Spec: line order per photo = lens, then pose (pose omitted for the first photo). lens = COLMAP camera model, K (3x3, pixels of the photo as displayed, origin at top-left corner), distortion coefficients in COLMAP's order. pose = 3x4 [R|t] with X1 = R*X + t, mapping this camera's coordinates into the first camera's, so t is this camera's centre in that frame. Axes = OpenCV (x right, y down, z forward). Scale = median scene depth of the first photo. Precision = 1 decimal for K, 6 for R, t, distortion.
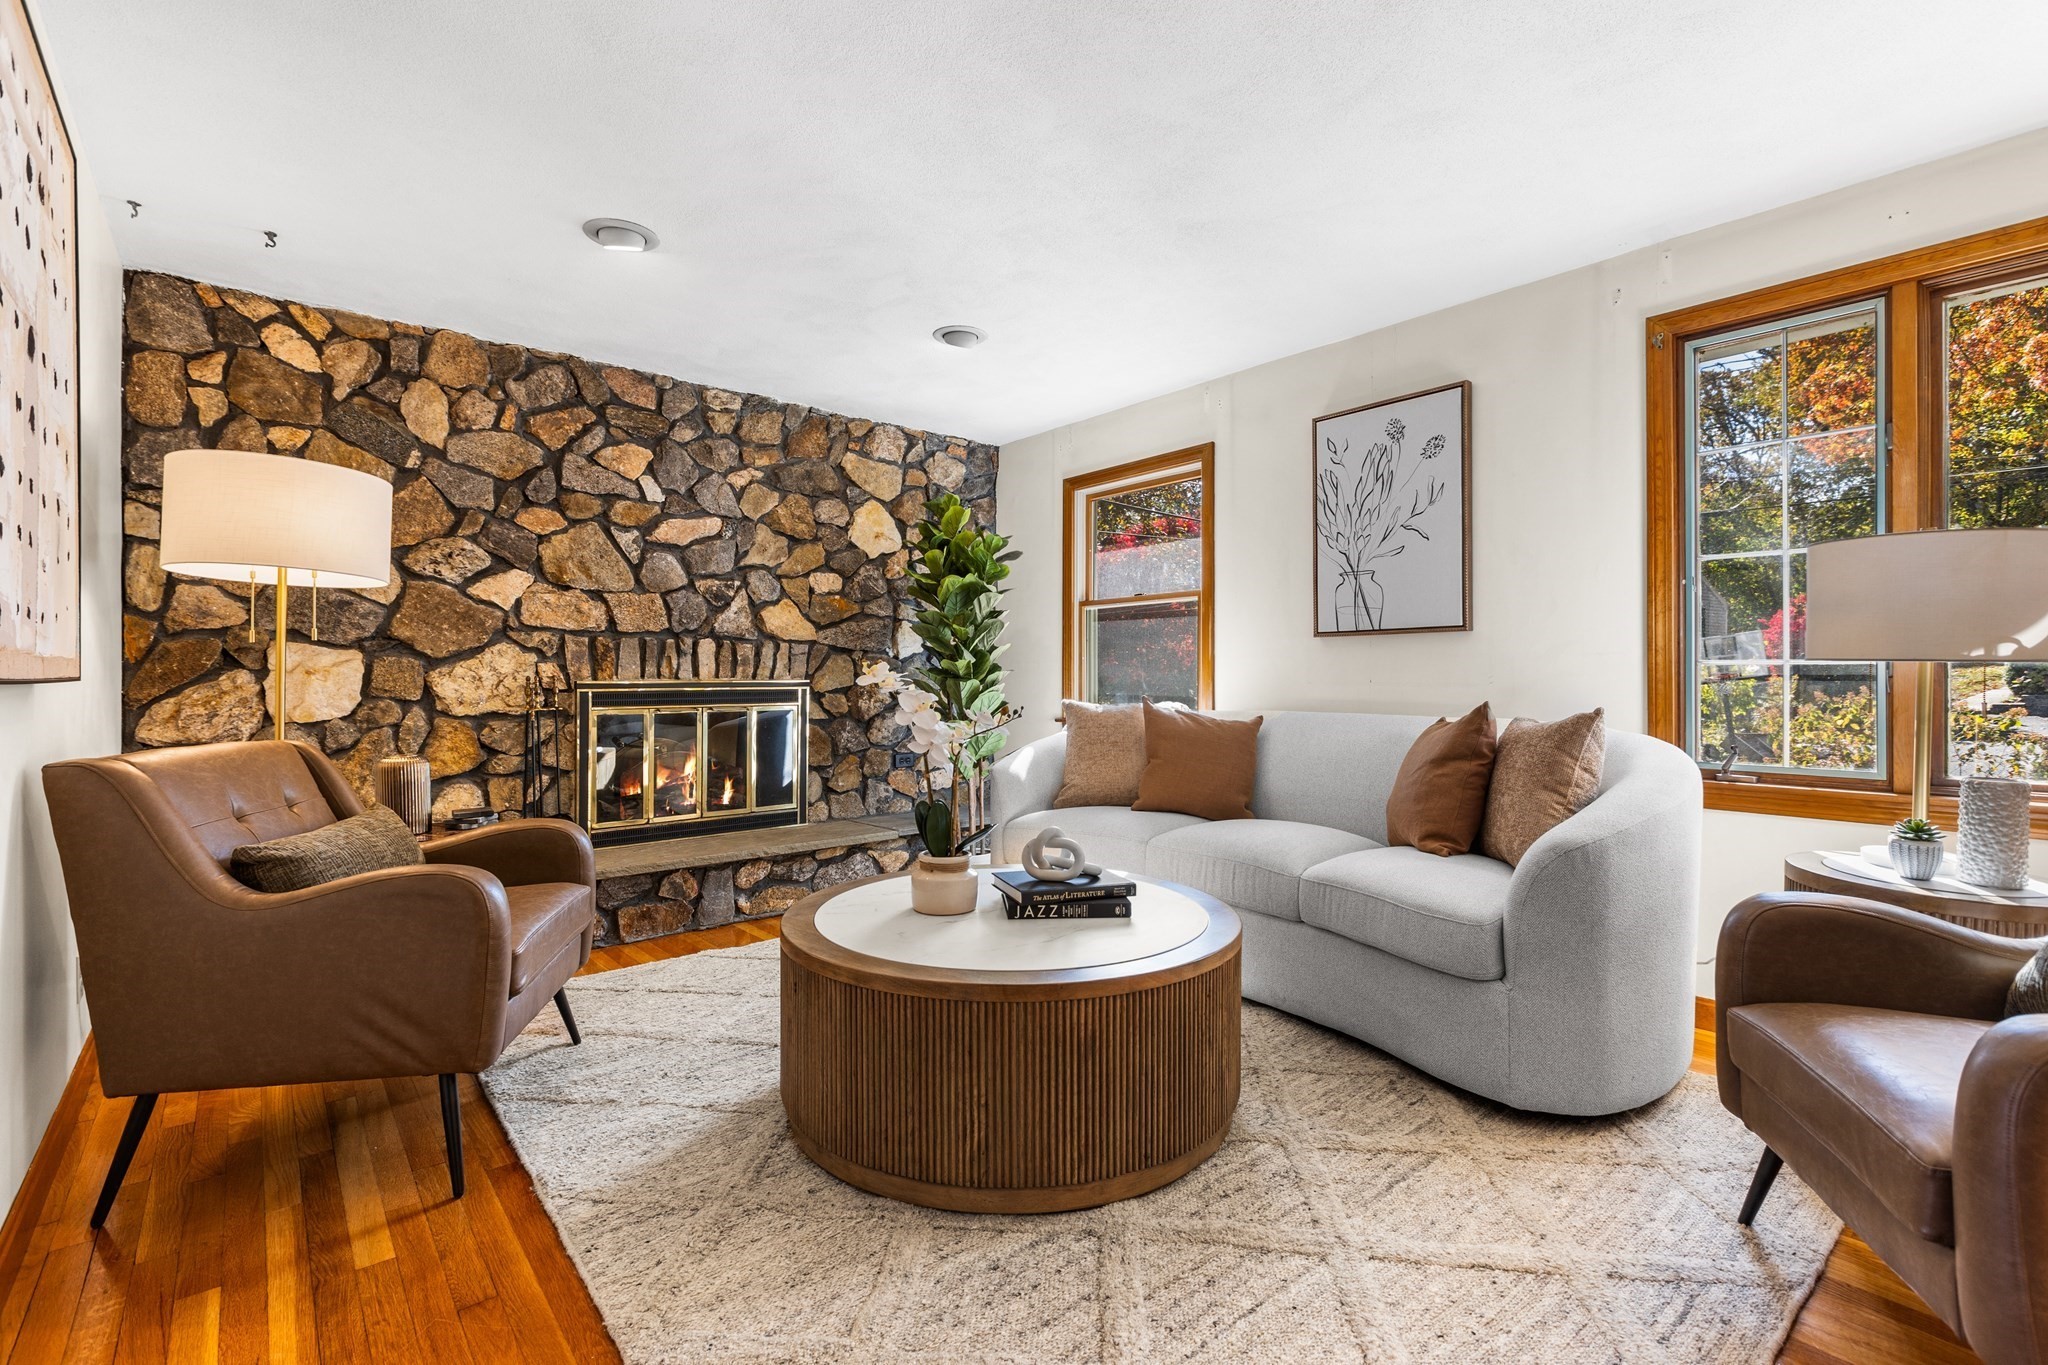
lens RADIAL K [[937.3, 0, 1011.6], [0, 937.3, 679.6], [0, 0, 1]] dist [-0.003436, 0.007595]
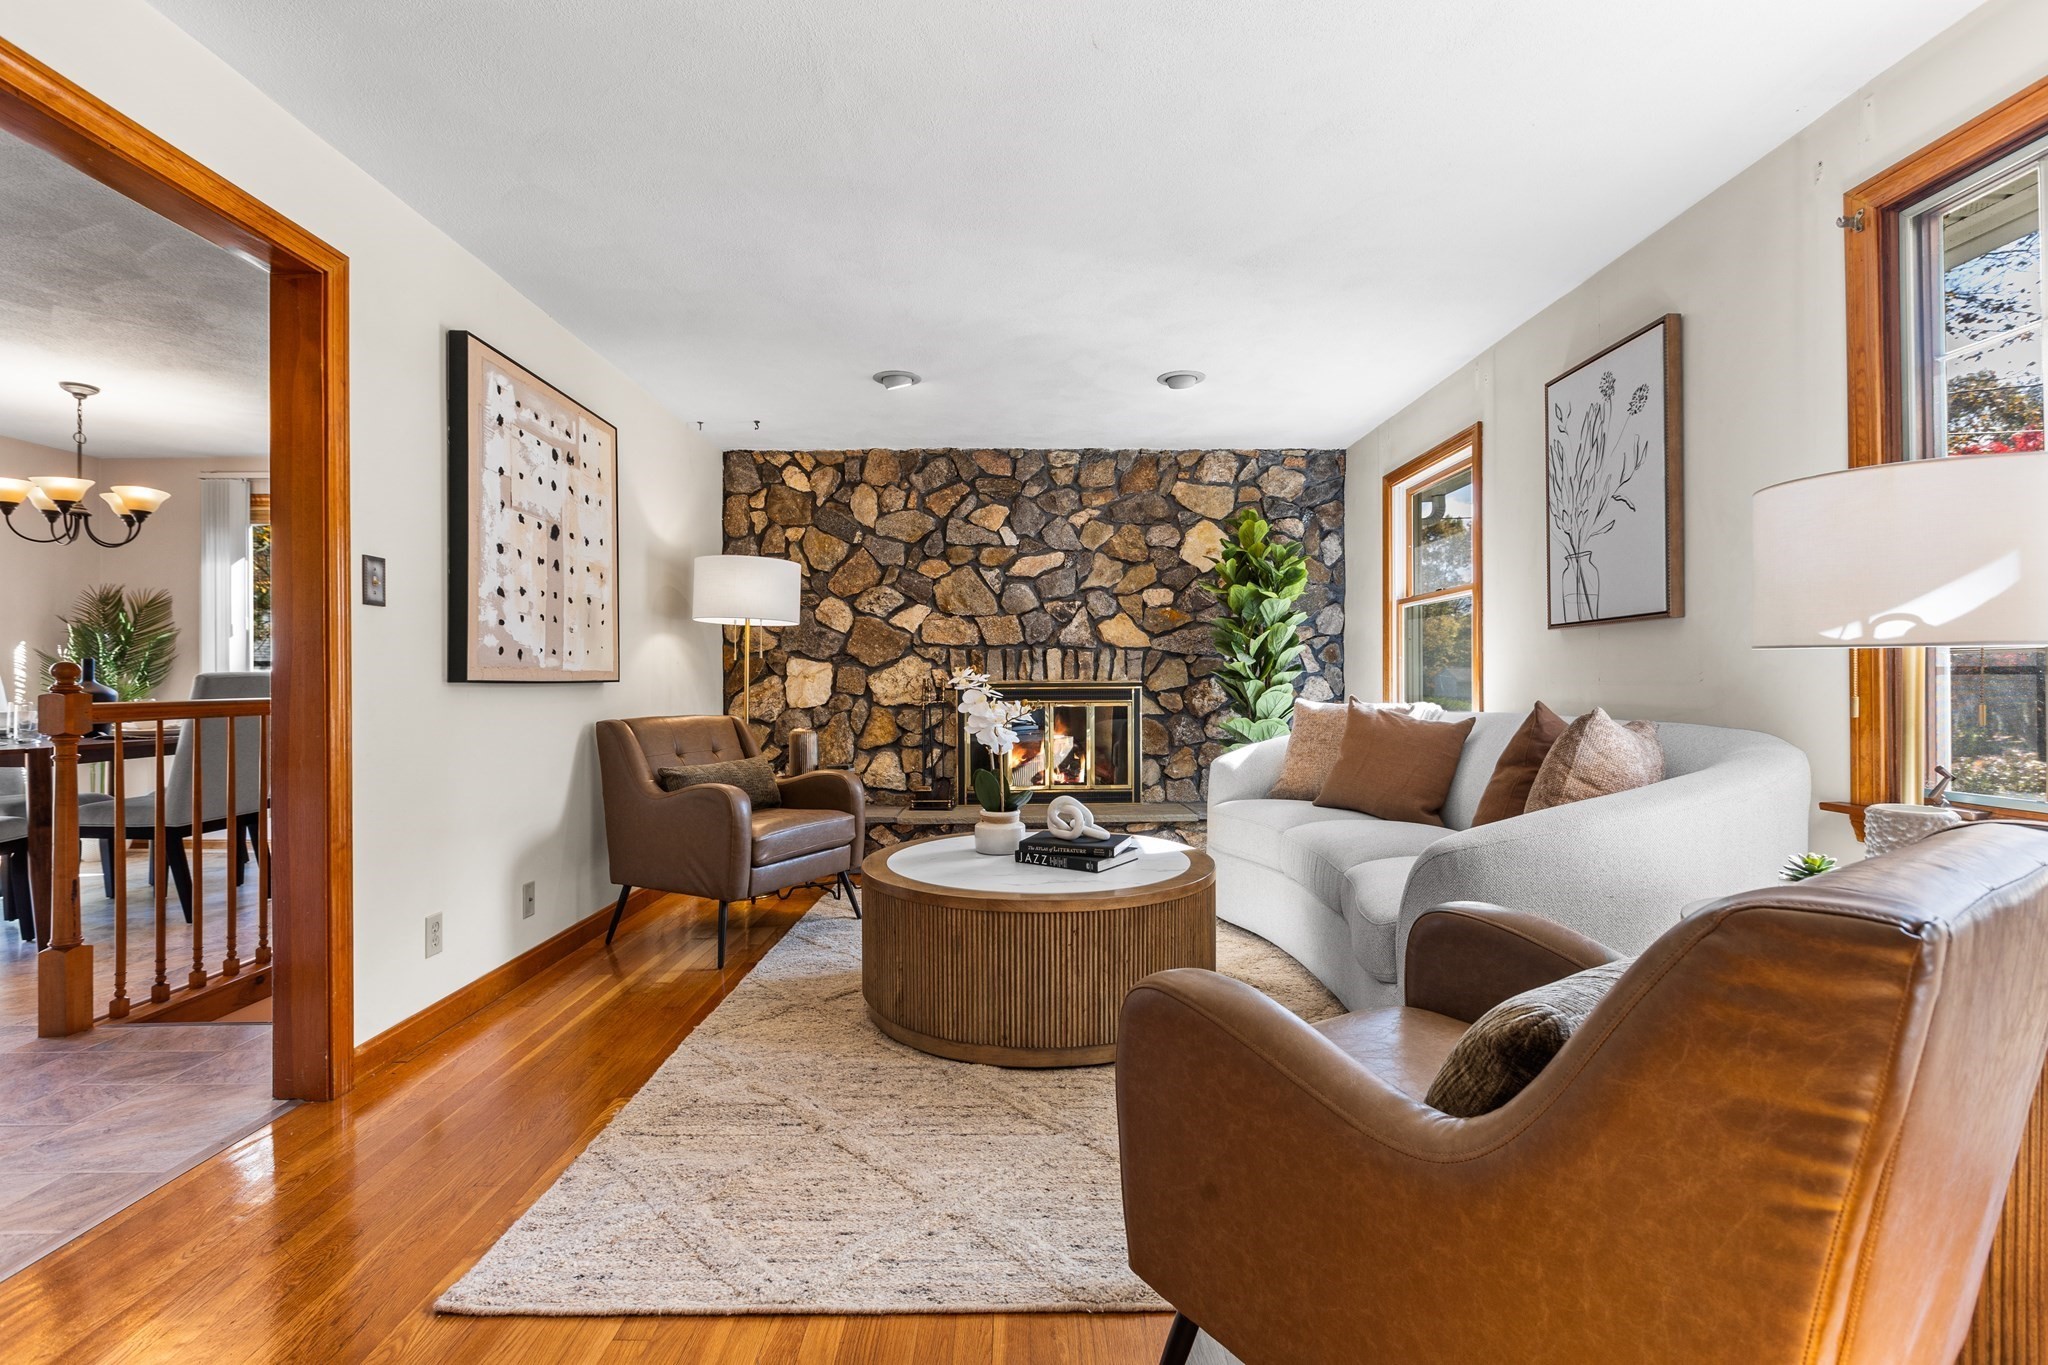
lens RADIAL K [[937.3, 0, 1011.6], [0, 937.3, 679.6], [0, 0, 1]] dist [-0.003436, 0.007595]
pose [[0.762123, -0.004393, -0.647417, 0.479486], [0.002152, 0.999989, -0.004252, 0.003878], [0.647428, 0.001847, 0.762124, -0.002306]]
